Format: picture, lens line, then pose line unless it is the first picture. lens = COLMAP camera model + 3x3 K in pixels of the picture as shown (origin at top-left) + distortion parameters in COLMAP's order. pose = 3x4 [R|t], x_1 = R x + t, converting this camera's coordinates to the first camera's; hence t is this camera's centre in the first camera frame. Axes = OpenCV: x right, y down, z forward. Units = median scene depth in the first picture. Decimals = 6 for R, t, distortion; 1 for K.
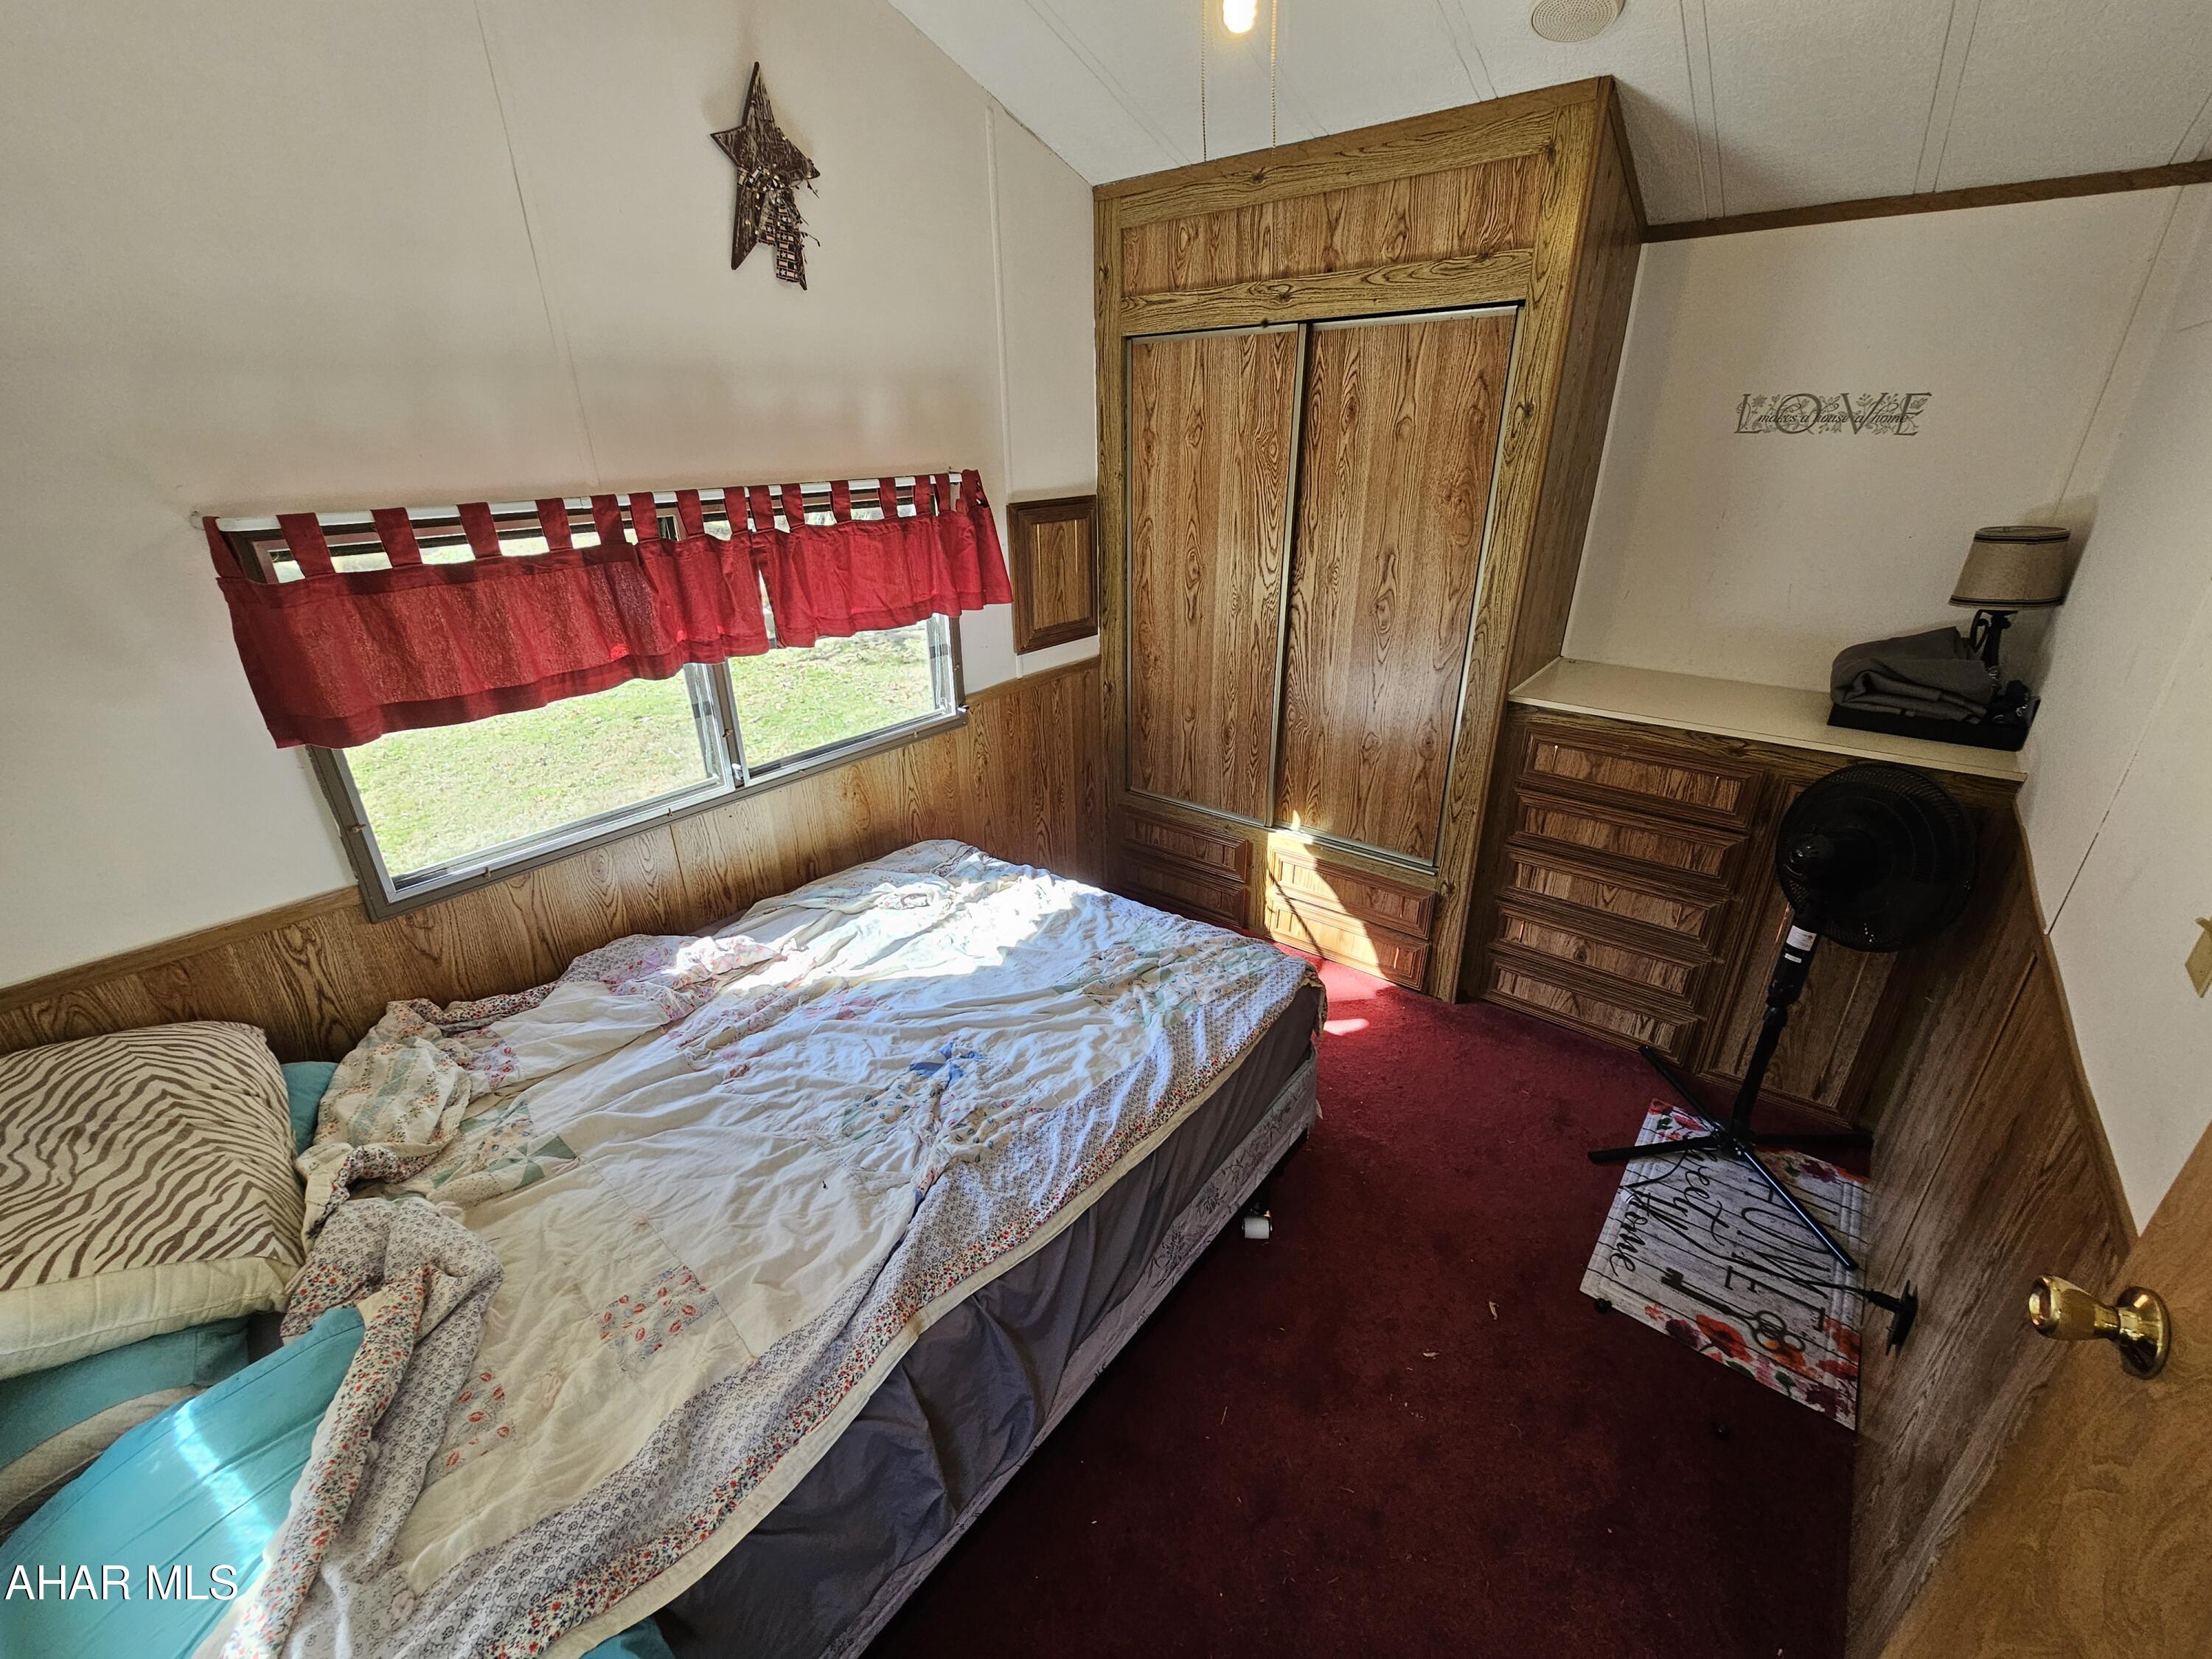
lens RADIAL K [[905.4, 0, 1104.2], [0, 905.4, 826.2], [0, 0, 1]] dist [-0.002779, -0.000012]
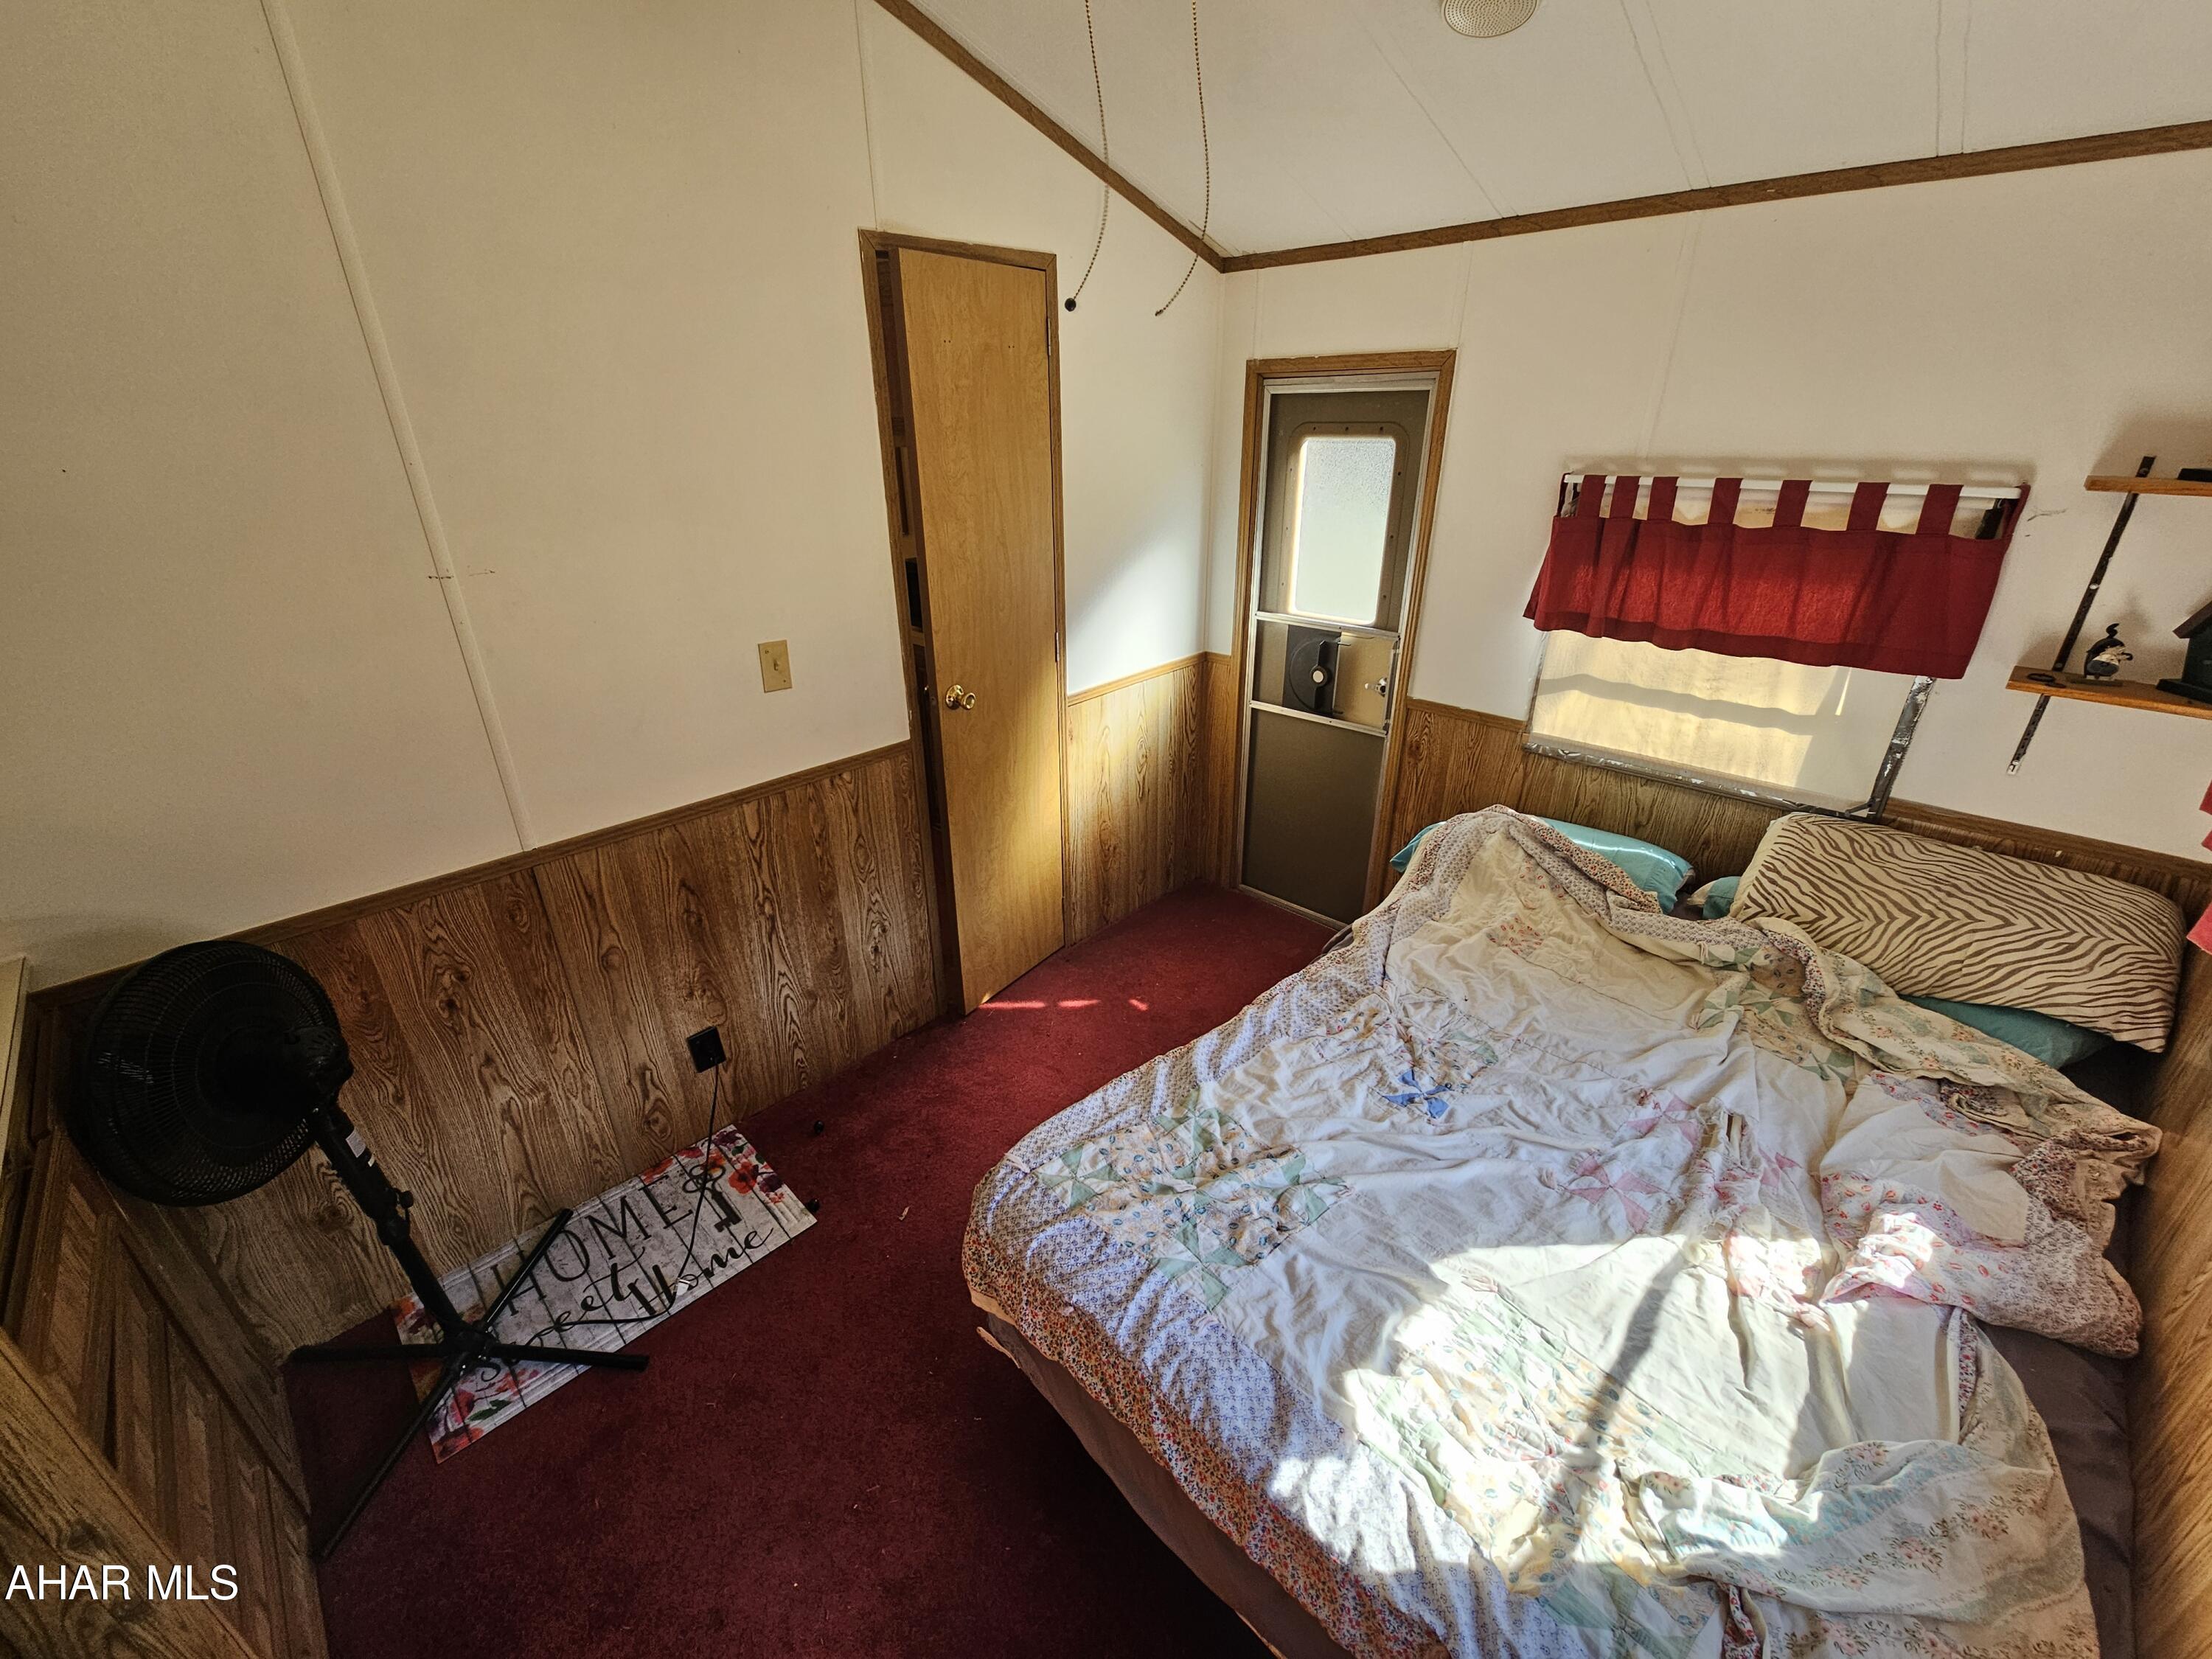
lens RADIAL K [[905.4, 0, 1097.5], [0, 905.4, 831.2], [0, 0, 1]] dist [-0.002779, -0.000012]
pose [[-0.993581, -0.021555, 0.111053, 0.068337], [0.069493, 0.658323, 0.749521, -0.623521], [-0.089265, 0.752427, -0.652599, 1.344670]]
